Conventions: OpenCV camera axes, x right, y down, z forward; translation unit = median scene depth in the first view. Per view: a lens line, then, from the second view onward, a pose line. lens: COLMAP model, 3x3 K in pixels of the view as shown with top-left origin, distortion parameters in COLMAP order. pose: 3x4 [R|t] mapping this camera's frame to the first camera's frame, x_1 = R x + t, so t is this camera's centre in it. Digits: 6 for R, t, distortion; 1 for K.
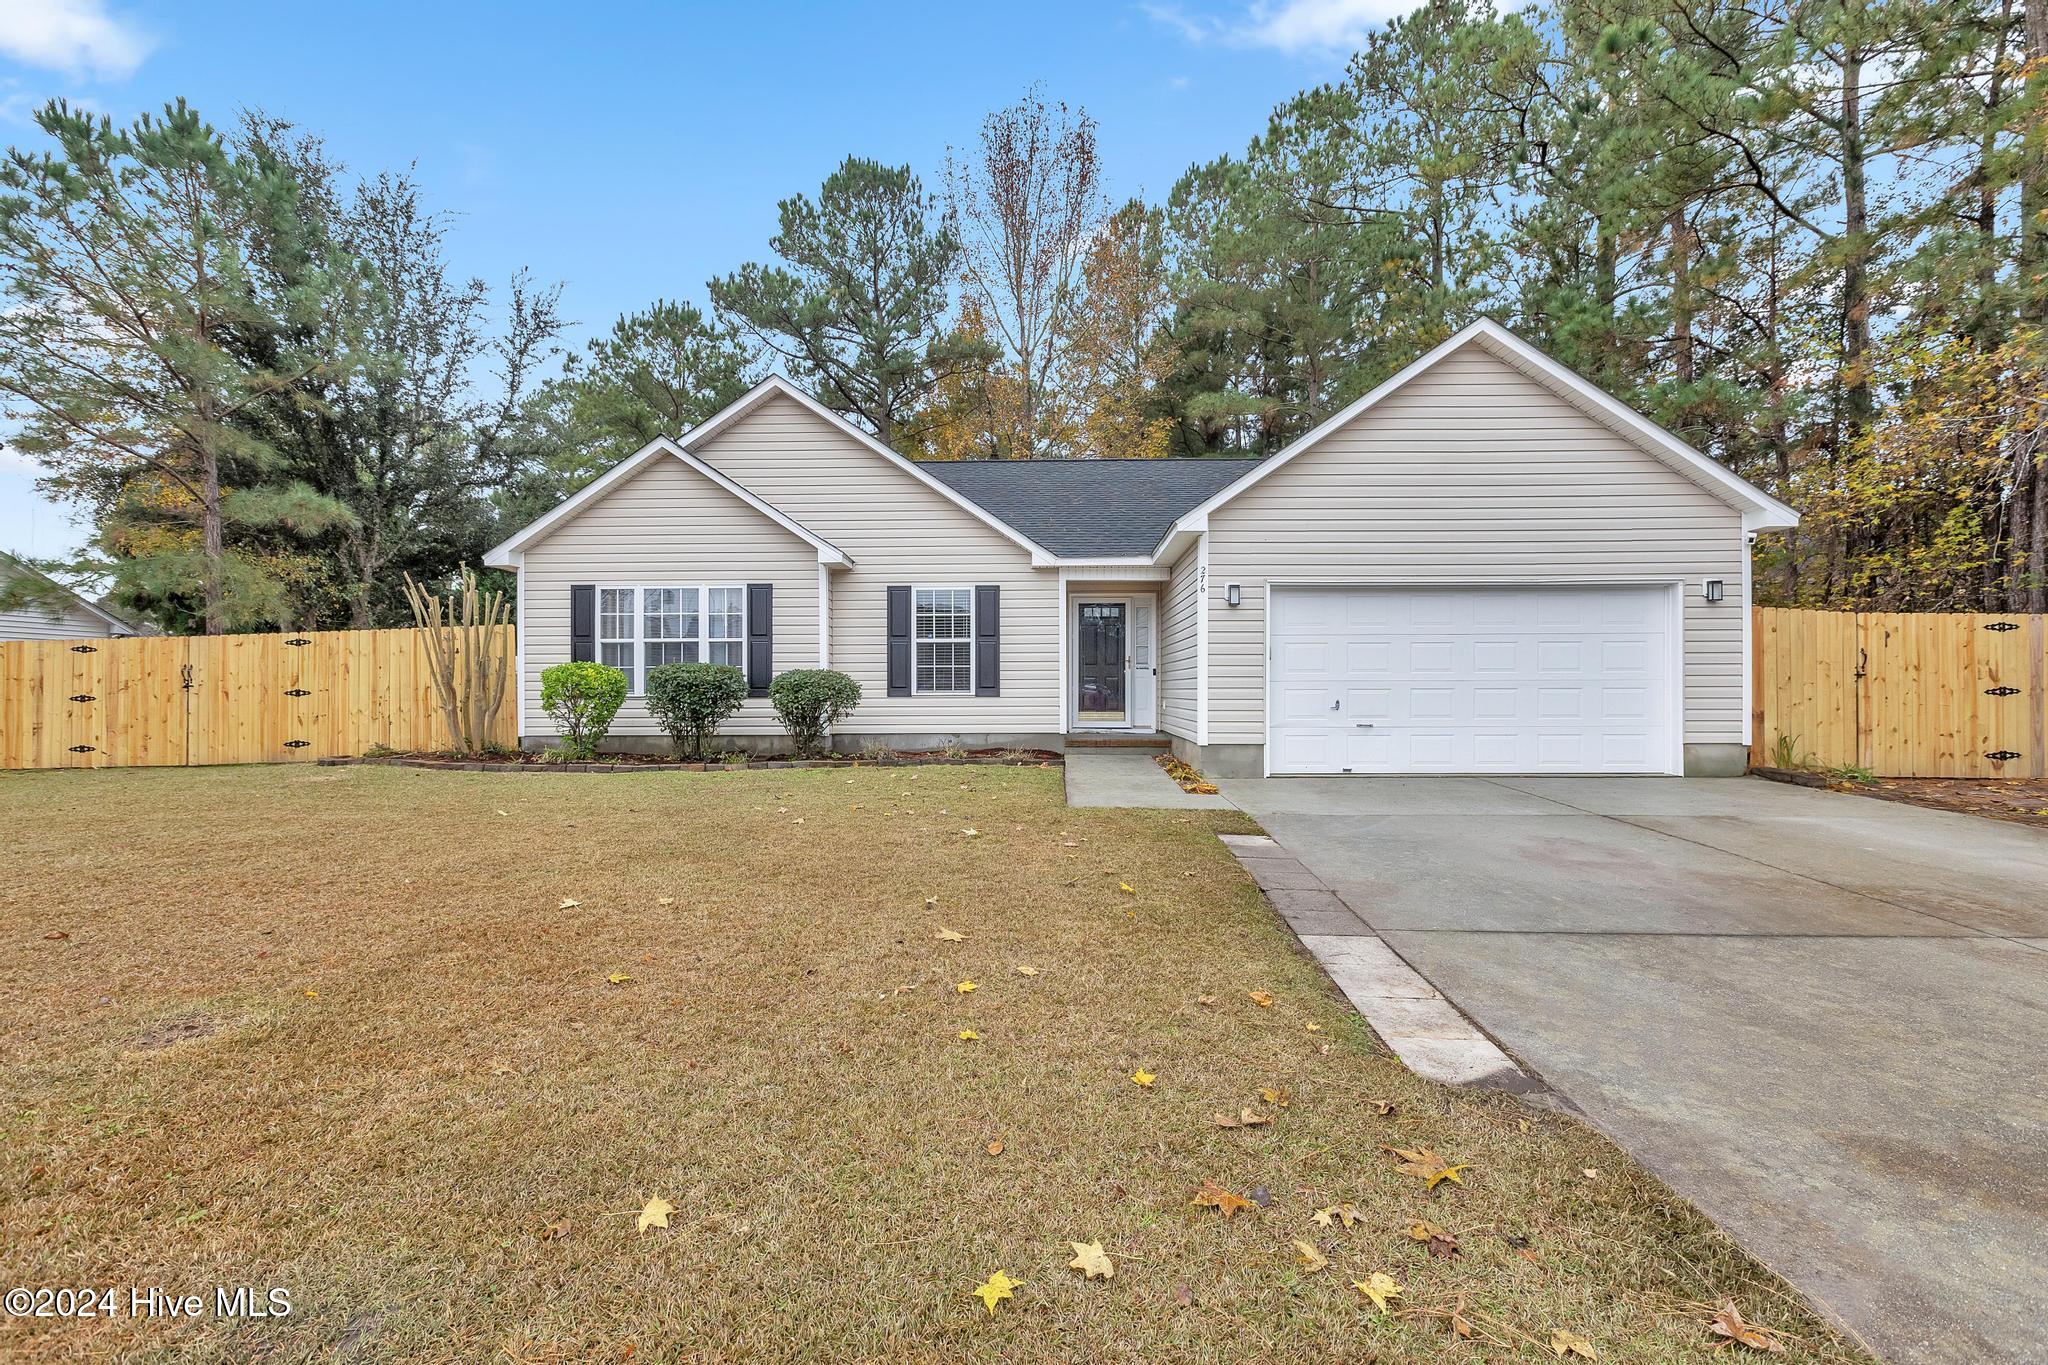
lens RADIAL K [[885.1, 0, 1024.0], [0, 885.1, 682.5], [0, 0, 1]] dist [0.018873, 0.000071]
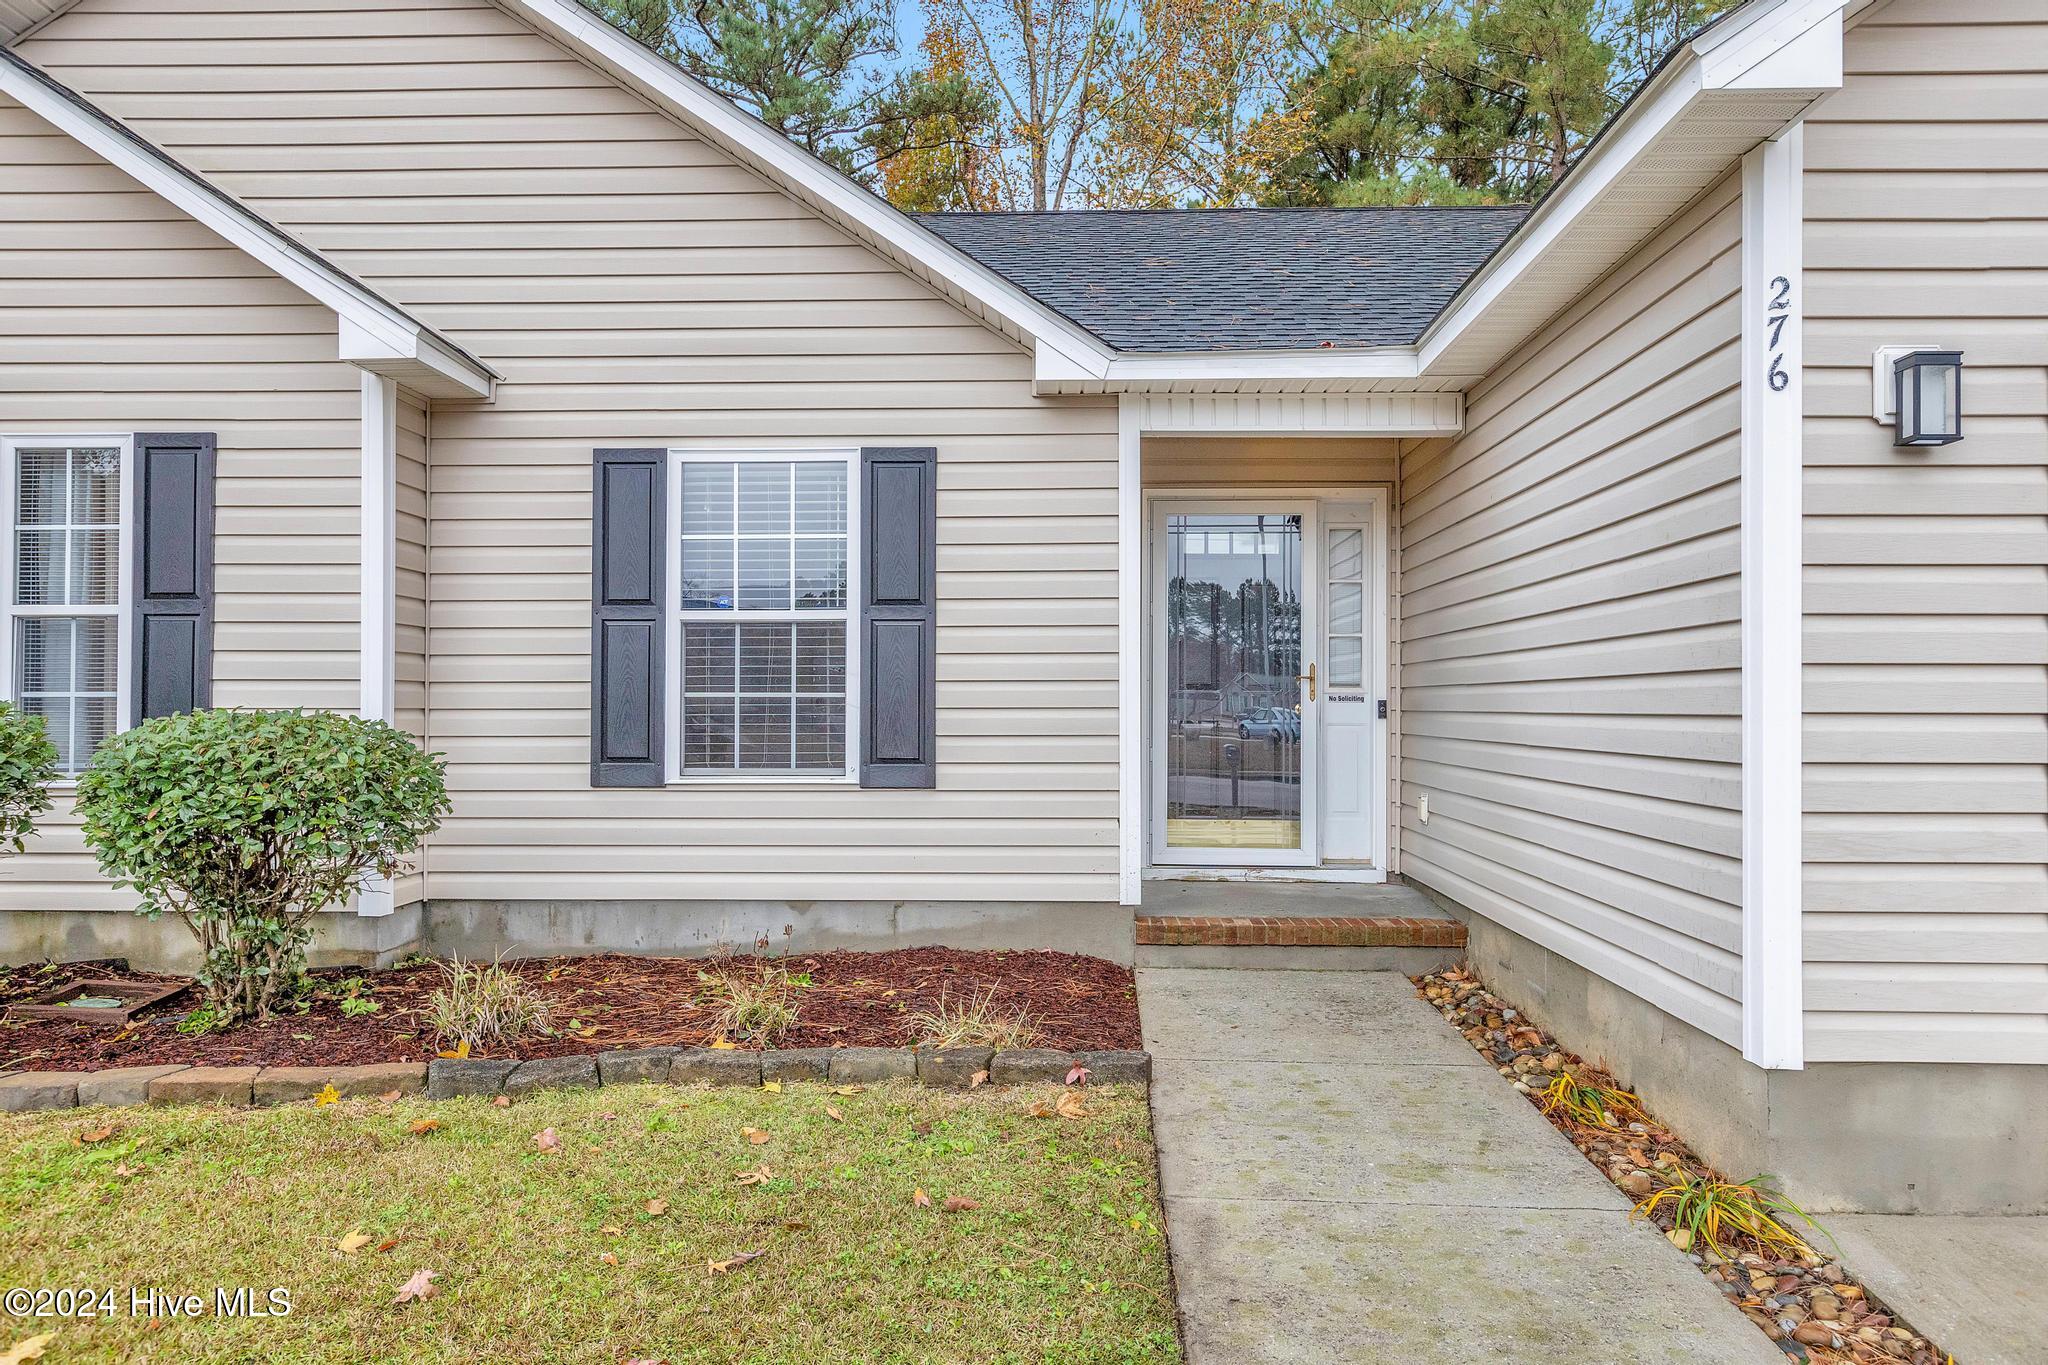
lens RADIAL K [[1291.9, 0, 1024.0], [0, 1291.9, 682.5], [0, 0, 1]] dist [0.007180, 0.000605]
pose [[0.999928, 0.004396, -0.011182, 0.010395], [-0.004545, 0.999901, -0.013308, -0.017363], [0.011122, 0.013358, 0.999849, 0.536429]]
